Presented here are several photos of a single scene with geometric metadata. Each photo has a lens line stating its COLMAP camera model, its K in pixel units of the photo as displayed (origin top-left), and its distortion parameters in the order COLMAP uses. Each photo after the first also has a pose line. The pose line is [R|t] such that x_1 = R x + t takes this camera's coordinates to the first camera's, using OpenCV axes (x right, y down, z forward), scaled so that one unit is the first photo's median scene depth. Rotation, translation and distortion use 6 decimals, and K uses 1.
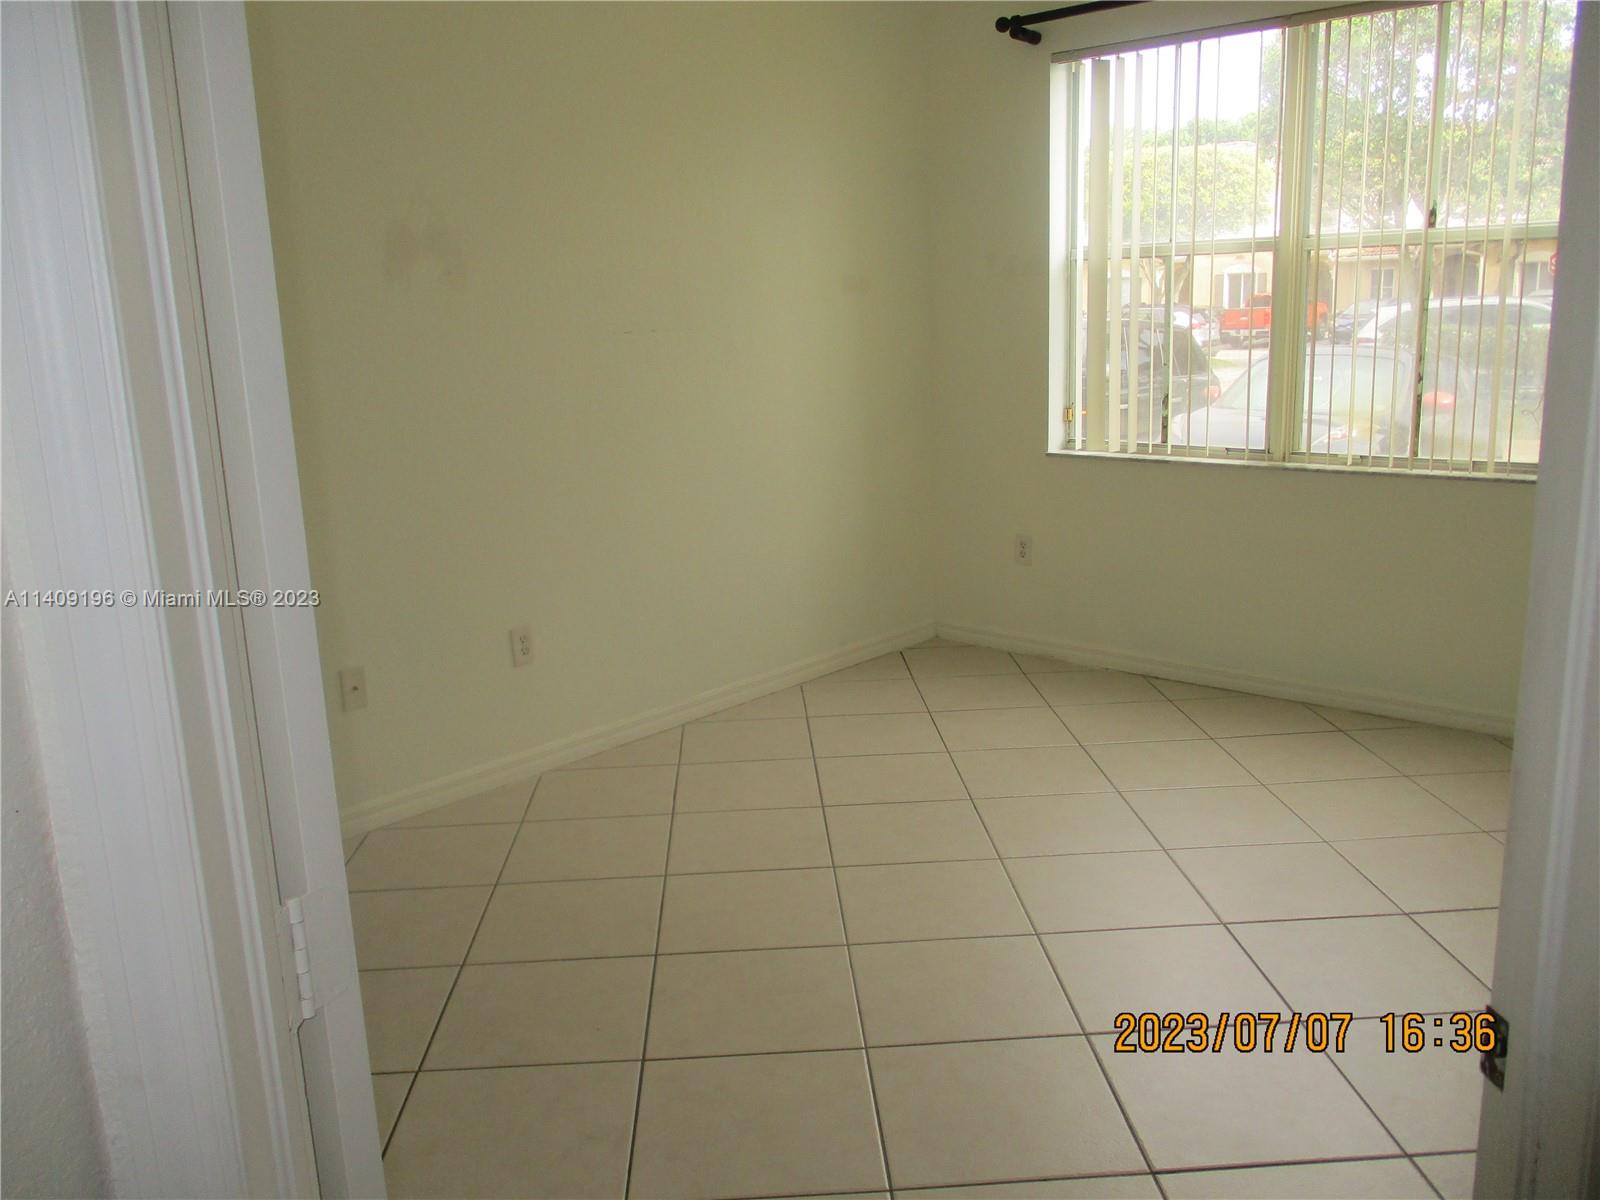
lens RADIAL K [[1333.8, 0, 797.7], [0, 1333.8, 603.6], [0, 0, 1]] dist [-0.033435, 0.017138]
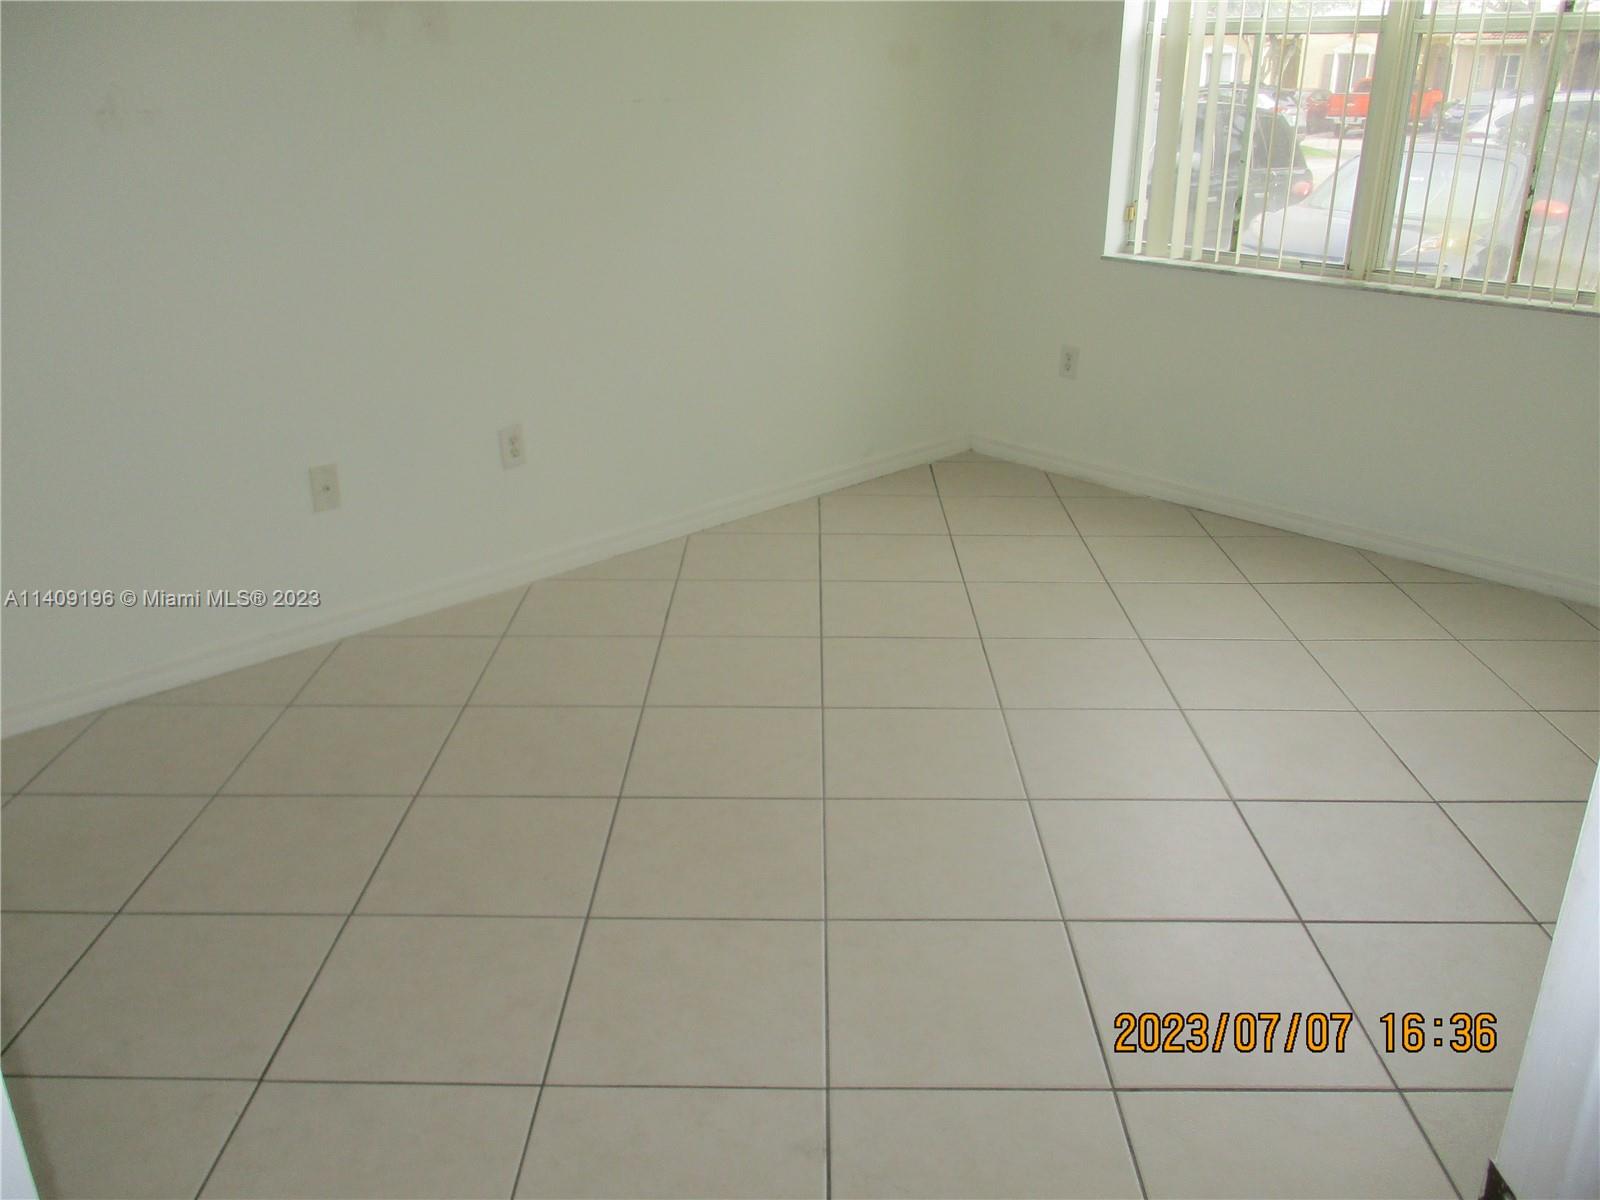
lens RADIAL K [[1333.8, 0, 797.7], [0, 1333.8, 603.6], [0, 0, 1]] dist [-0.033435, 0.017138]
pose [[0.997757, 0.053818, -0.039814, 0.030762], [-0.046648, 0.985503, 0.163117, -0.018822], [0.048015, -0.160894, 0.985803, 0.062470]]
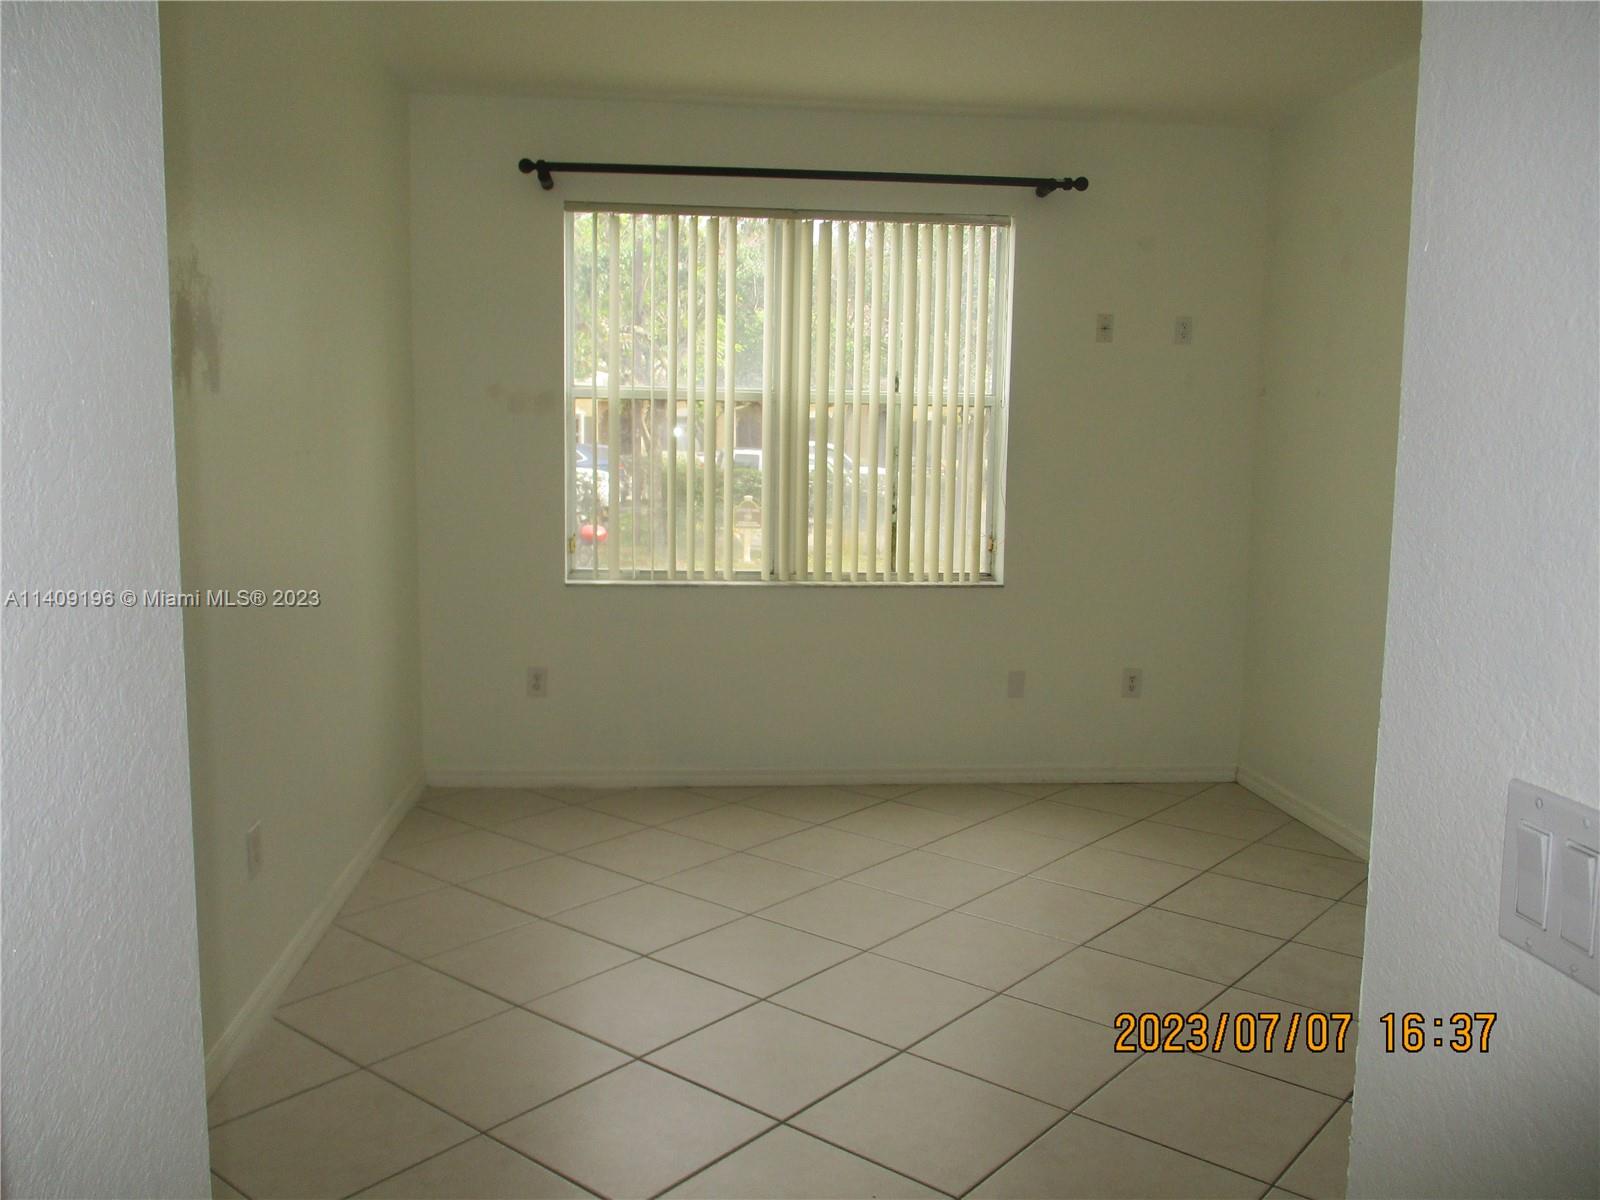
lens RADIAL K [[1333.8, 0, 797.7], [0, 1333.8, 603.6], [0, 0, 1]] dist [-0.033435, 0.017138]
pose [[0.671569, -0.049087, 0.739314, -0.475542], [0.124440, 0.991102, -0.047232, -0.030161], [-0.730418, 0.123720, 0.671702, 0.205358]]
